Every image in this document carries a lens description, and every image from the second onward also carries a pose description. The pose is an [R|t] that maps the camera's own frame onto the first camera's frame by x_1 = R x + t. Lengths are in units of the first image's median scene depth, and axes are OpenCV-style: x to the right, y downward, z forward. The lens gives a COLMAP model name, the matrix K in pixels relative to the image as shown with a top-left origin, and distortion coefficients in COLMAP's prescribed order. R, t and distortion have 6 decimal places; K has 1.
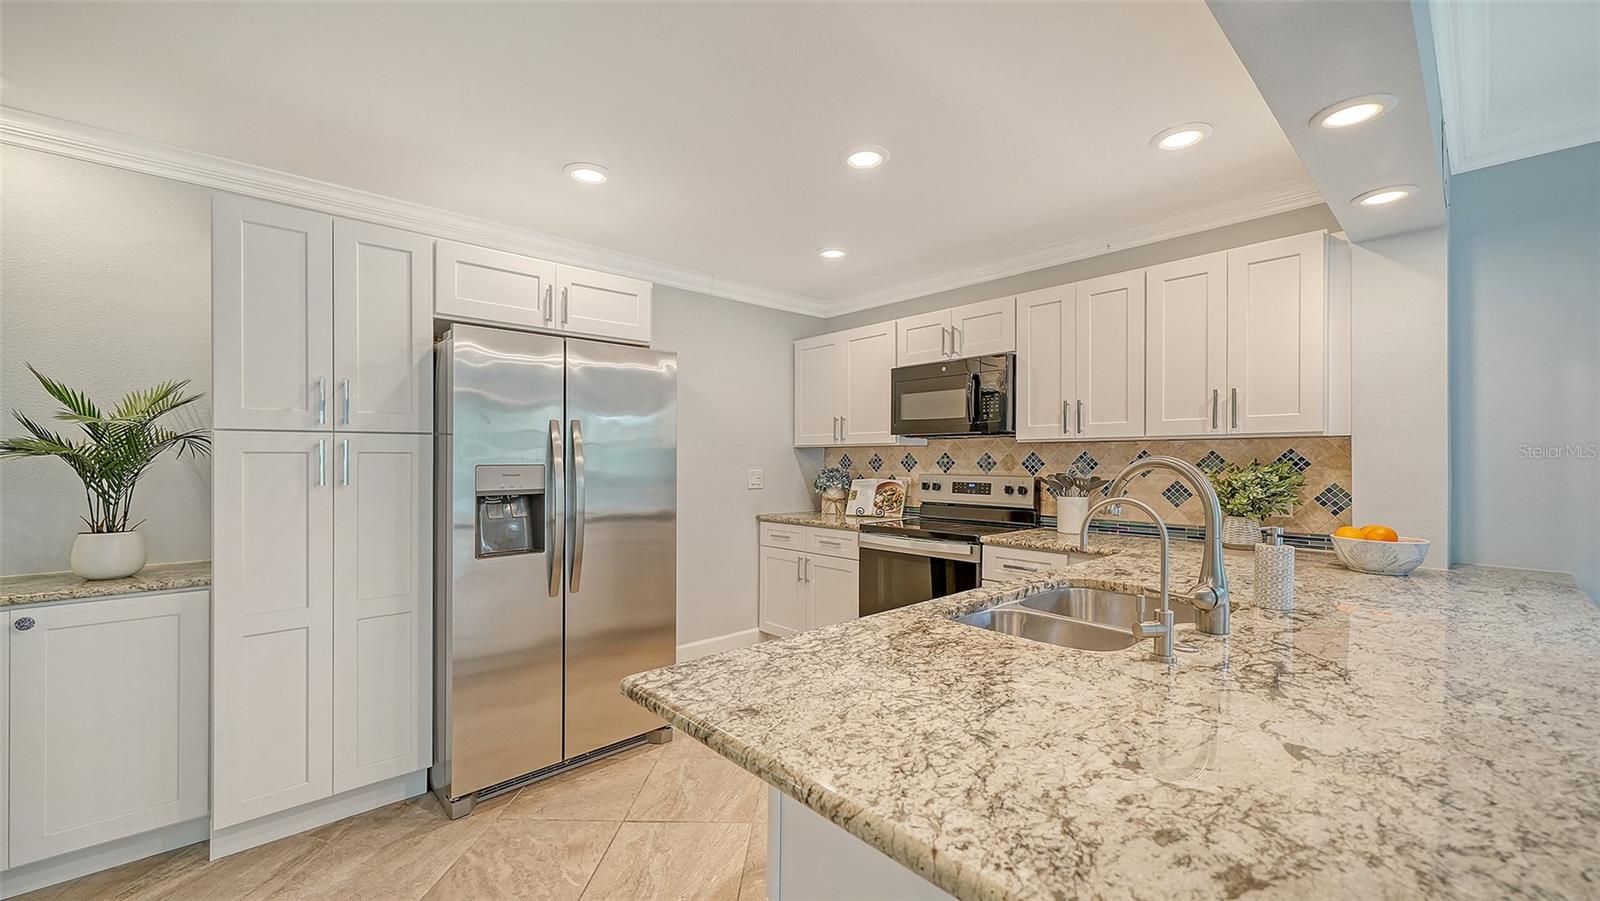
lens RADIAL K [[623.3, 0, 804.7], [0, 623.3, 458.1], [0, 0, 1]] dist [-0.001521, 0.000021]
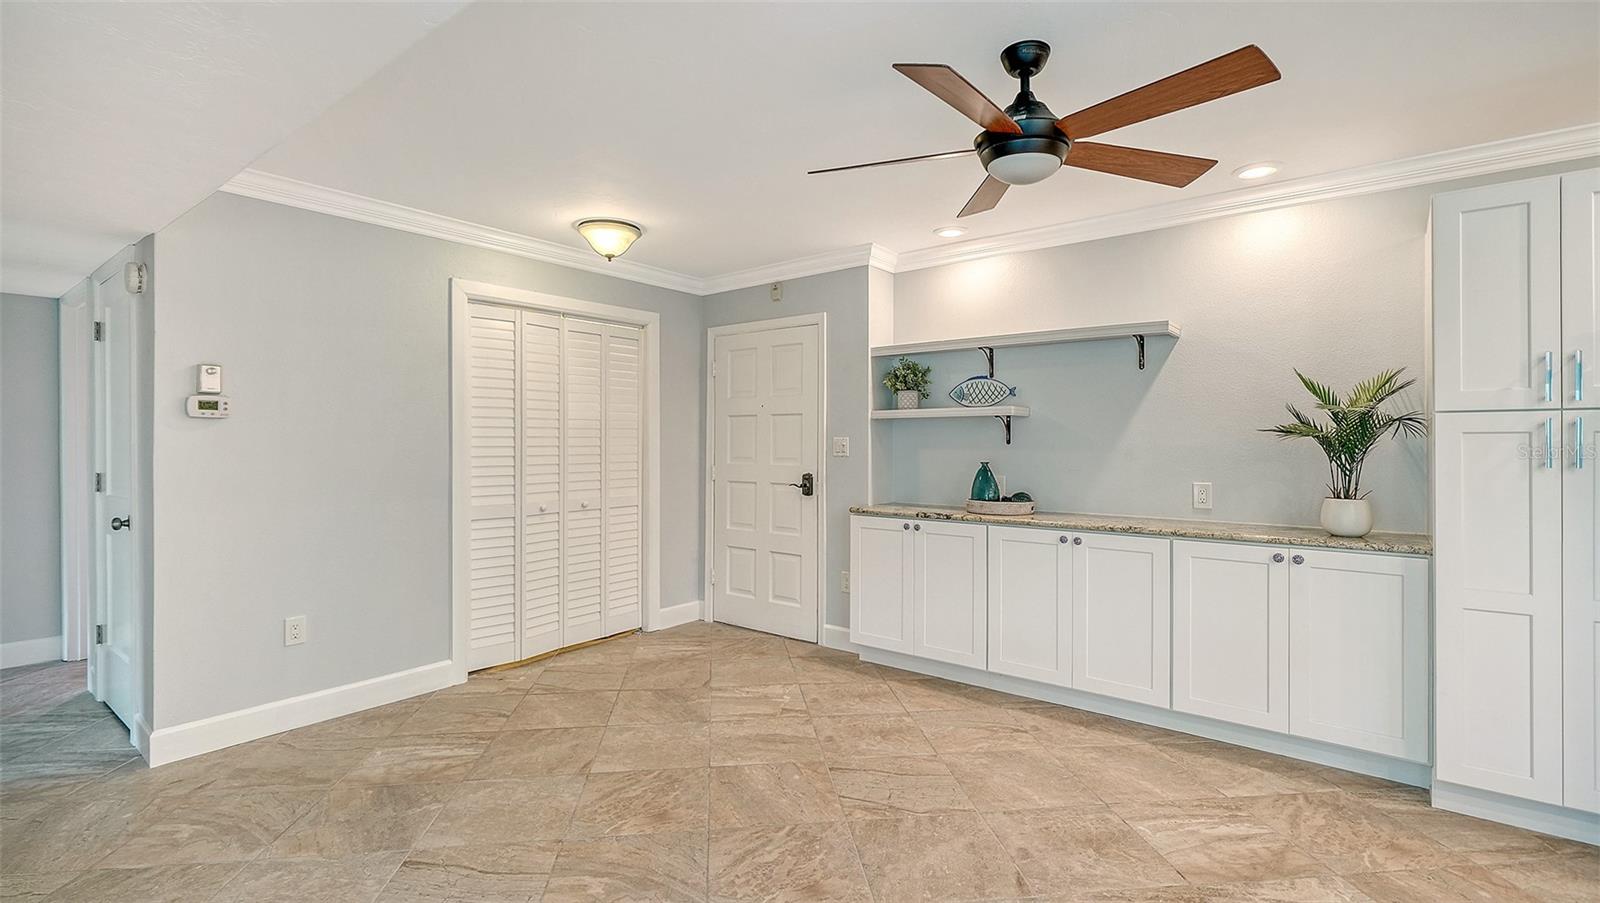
lens RADIAL K [[727.9, 0, 792.5], [0, 727.9, 438.3], [0, 0, 1]] dist [0.006692, -0.001680]
pose [[0.144415, -0.002485, -0.989514, 0.122790], [0.002894, 0.999994, -0.002089, -0.000373], [0.989513, -0.002562, 0.144421, -0.234086]]
